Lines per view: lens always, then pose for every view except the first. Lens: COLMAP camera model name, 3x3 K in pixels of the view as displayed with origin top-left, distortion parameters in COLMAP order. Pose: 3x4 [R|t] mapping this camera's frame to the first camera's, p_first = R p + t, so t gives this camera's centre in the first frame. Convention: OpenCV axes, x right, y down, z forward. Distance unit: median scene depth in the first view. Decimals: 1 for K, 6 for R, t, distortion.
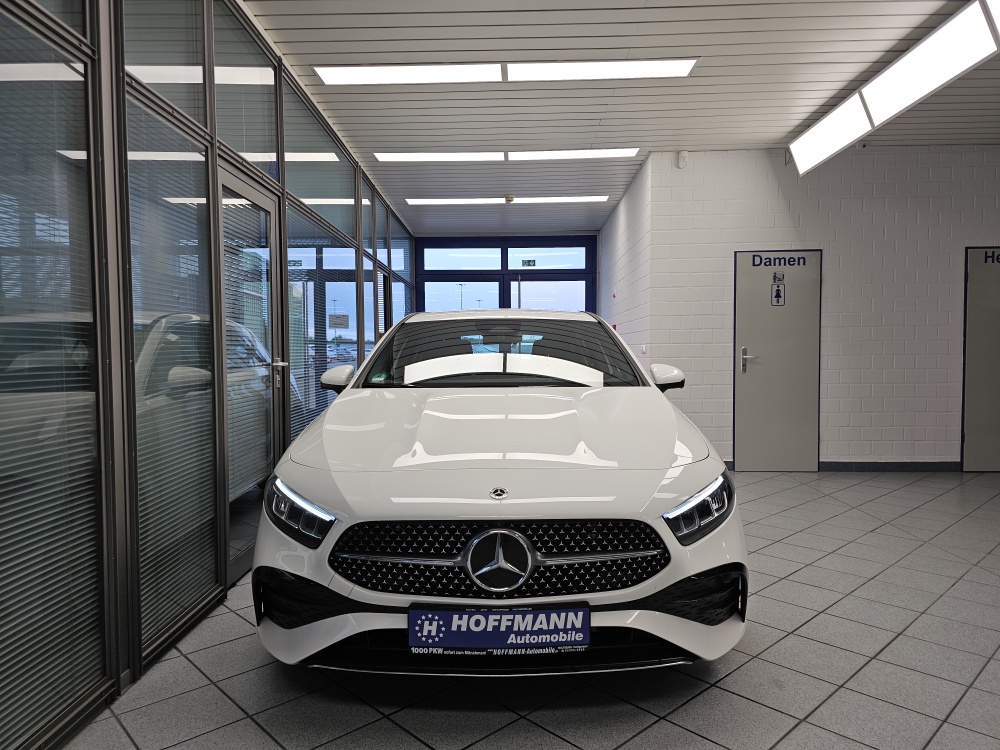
lens RADIAL K [[677.2, 0, 503.4], [0, 677.2, 374.1], [0, 0, 1]] dist [0.081932, -0.083024]
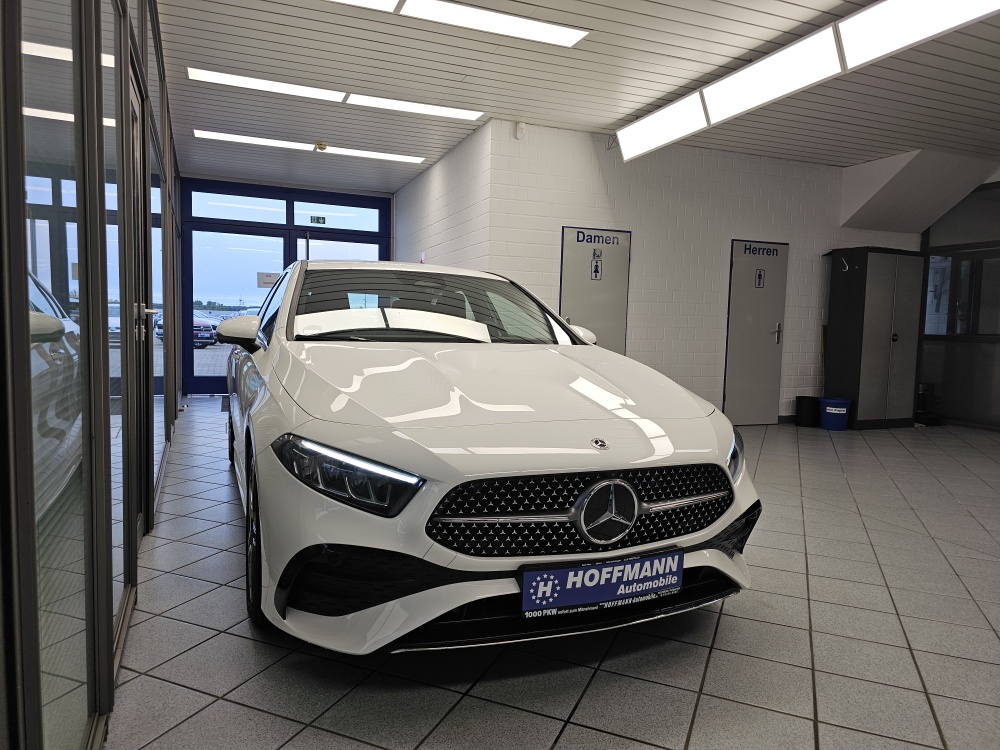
lens RADIAL K [[677.2, 0, 503.4], [0, 677.2, 374.1], [0, 0, 1]] dist [0.081932, -0.083024]
pose [[0.916594, 0.001475, 0.399816, -0.526124], [-0.017040, 0.999229, 0.035378, 0.046348], [-0.399456, -0.039241, 0.915912, 0.181111]]
